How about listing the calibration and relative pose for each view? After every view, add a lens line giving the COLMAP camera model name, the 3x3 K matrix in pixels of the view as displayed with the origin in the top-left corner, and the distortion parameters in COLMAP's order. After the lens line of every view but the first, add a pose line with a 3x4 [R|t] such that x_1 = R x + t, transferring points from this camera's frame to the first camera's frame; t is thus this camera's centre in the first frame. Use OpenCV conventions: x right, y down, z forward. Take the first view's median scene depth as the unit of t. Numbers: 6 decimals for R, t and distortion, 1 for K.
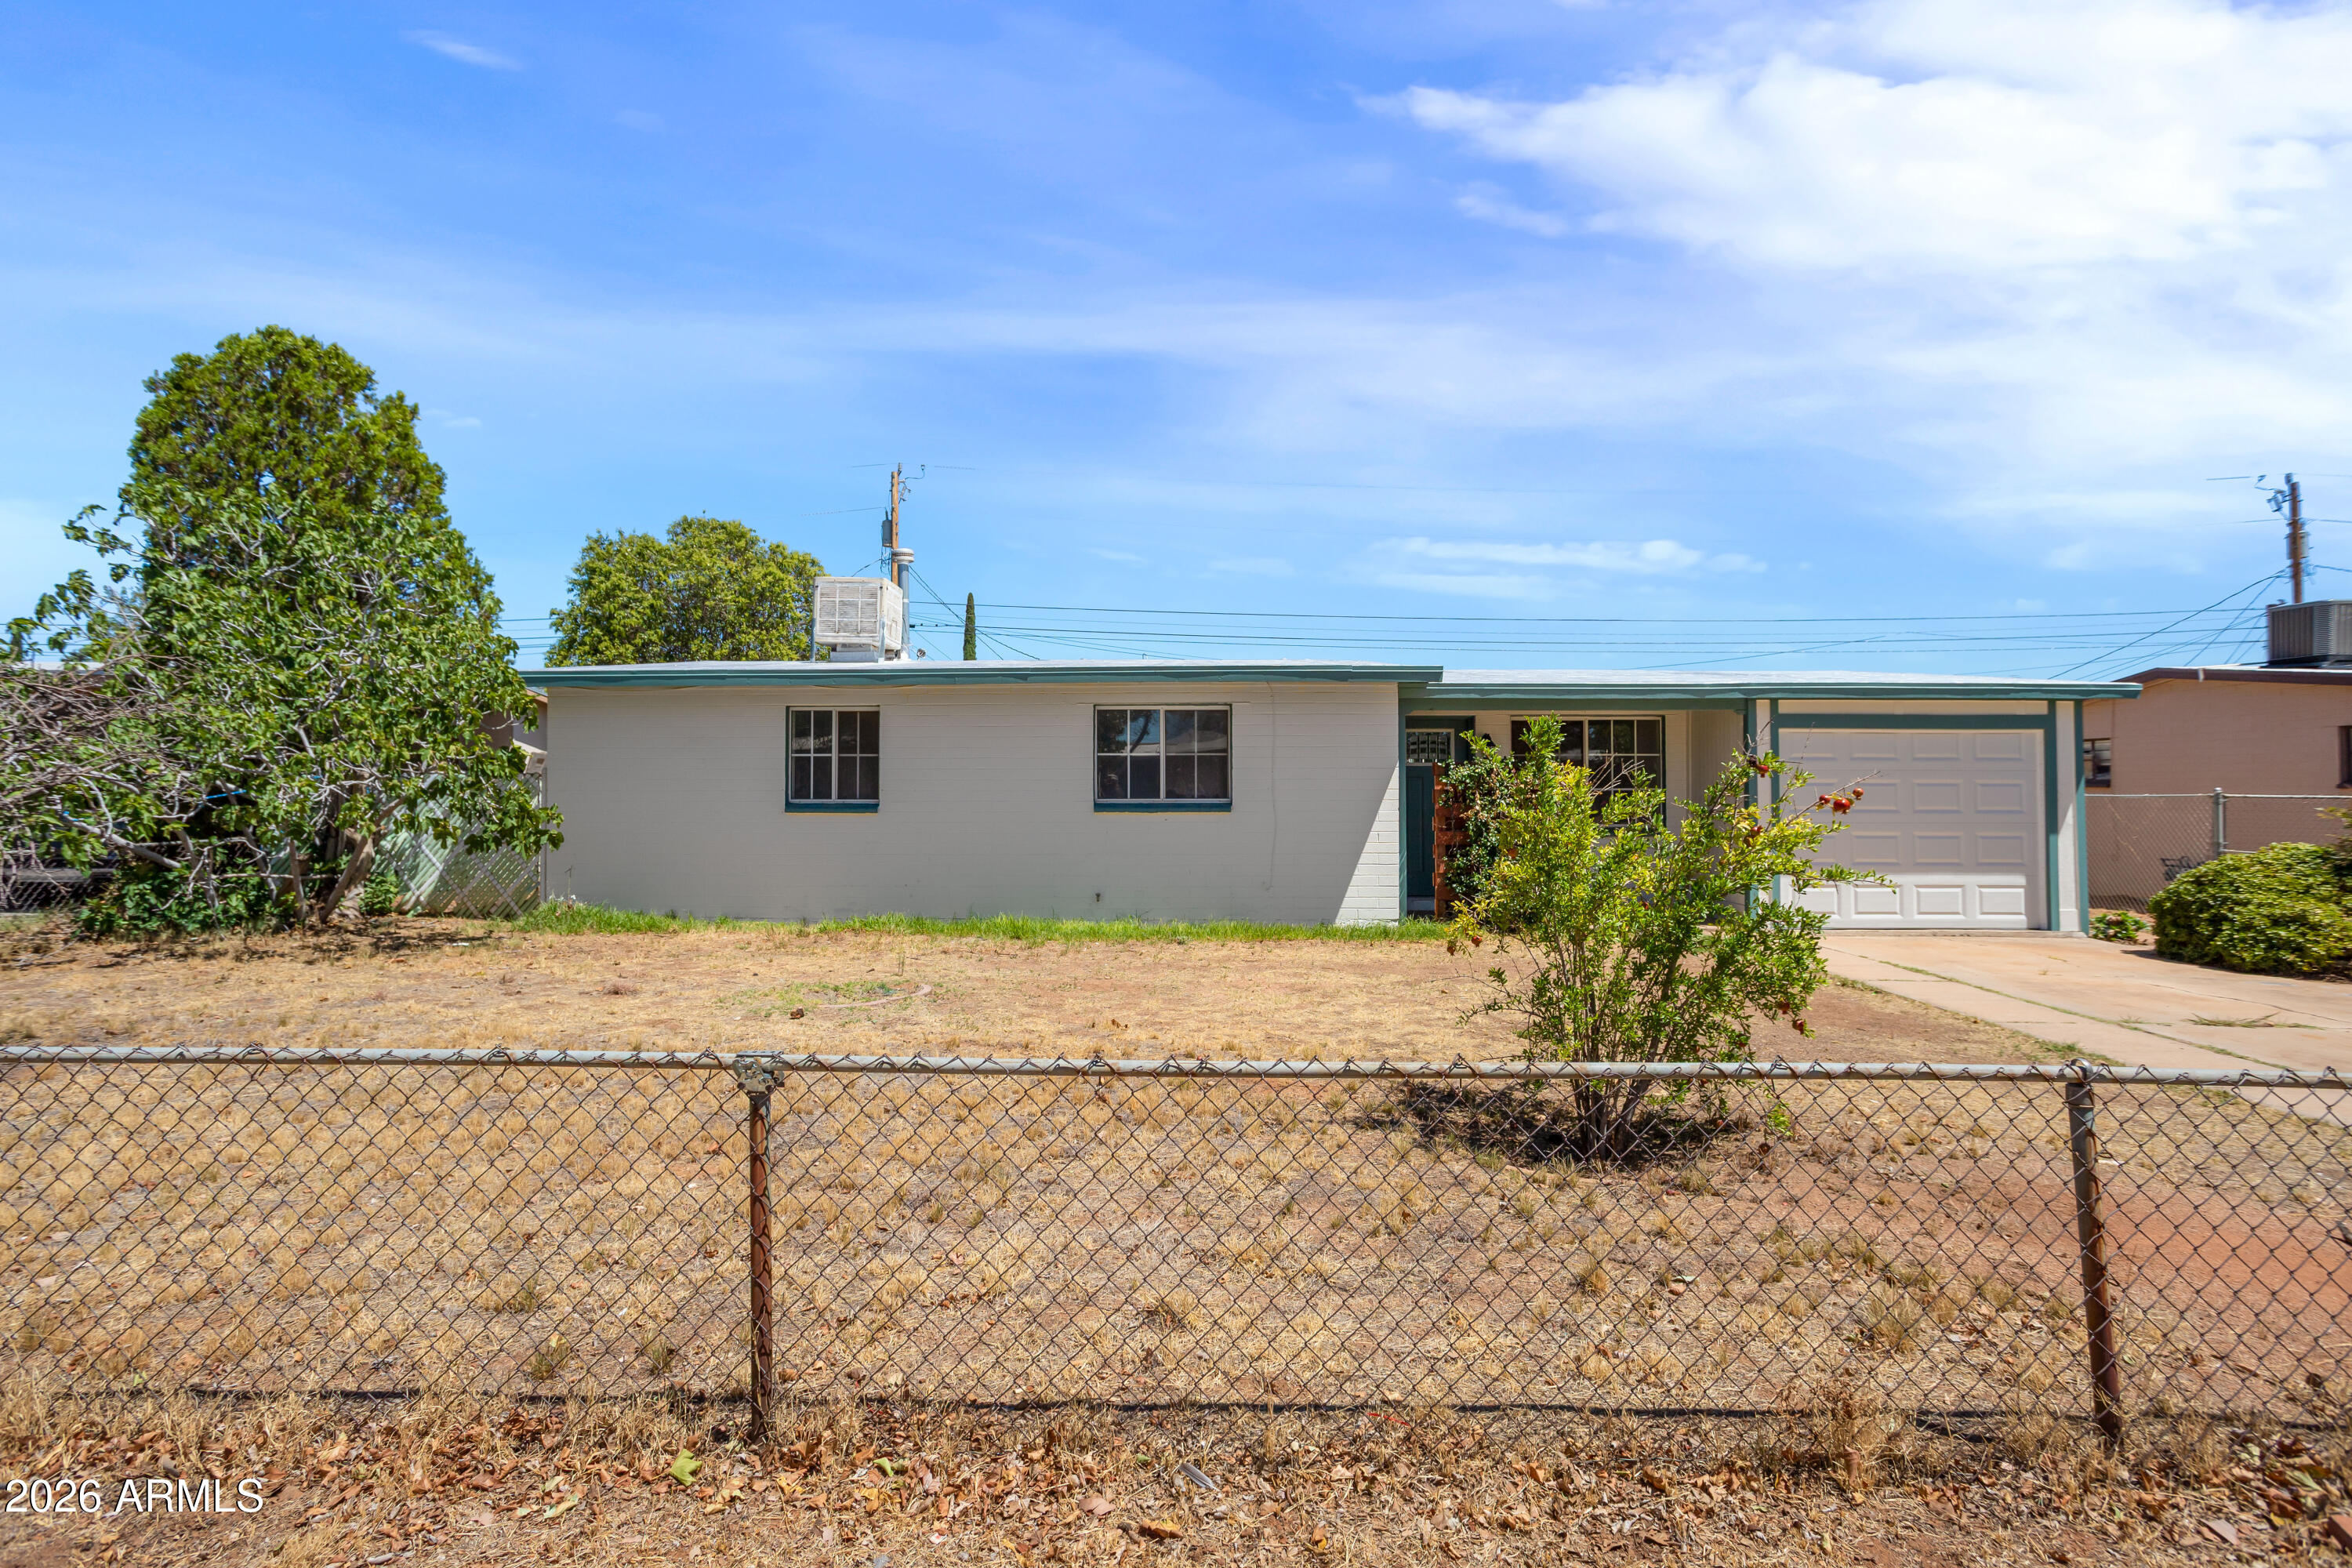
lens RADIAL K [[1163.0, 0, 1171.1], [0, 1163.0, 764.1], [0, 0, 1]] dist [-0.024952, 0.011274]
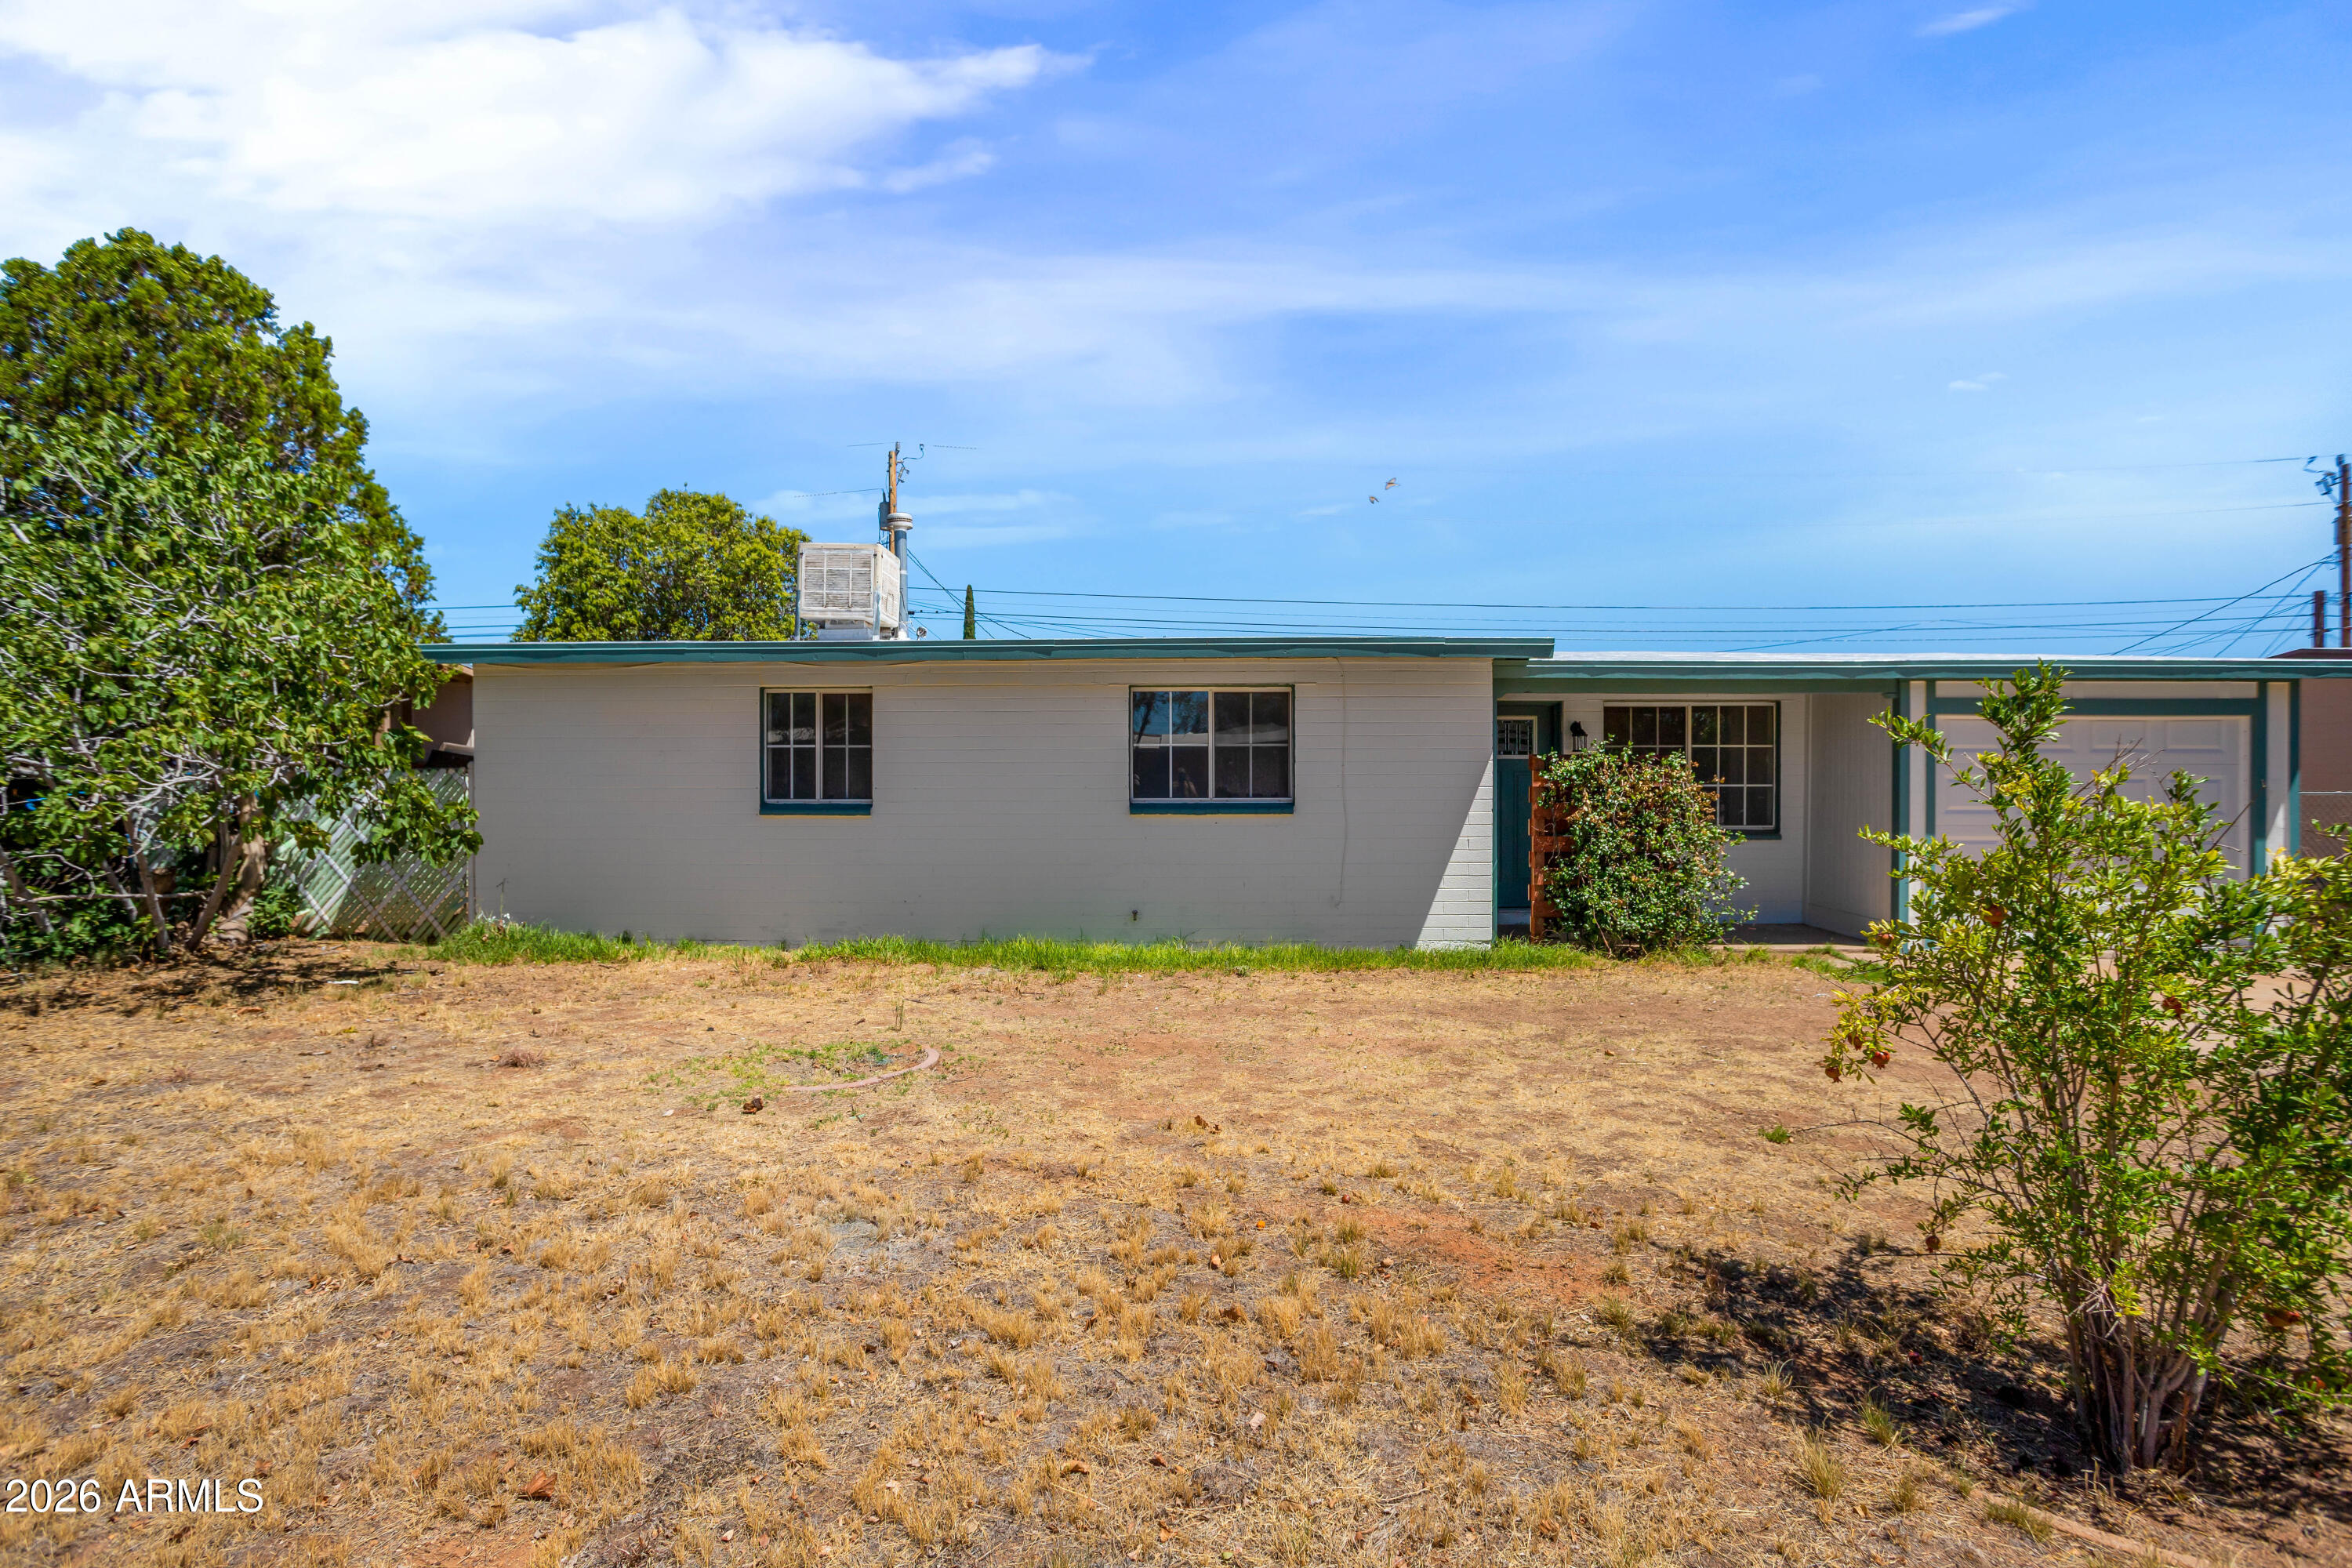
lens RADIAL K [[1163.0, 0, 1189.7], [0, 1163.0, 785.1], [0, 0, 1]] dist [-0.024952, 0.011274]
pose [[0.999885, -0.000890, 0.015128, -0.035729], [0.000512, 0.999687, 0.025015, -0.000507], [-0.015145, -0.025004, 0.999573, 0.161829]]
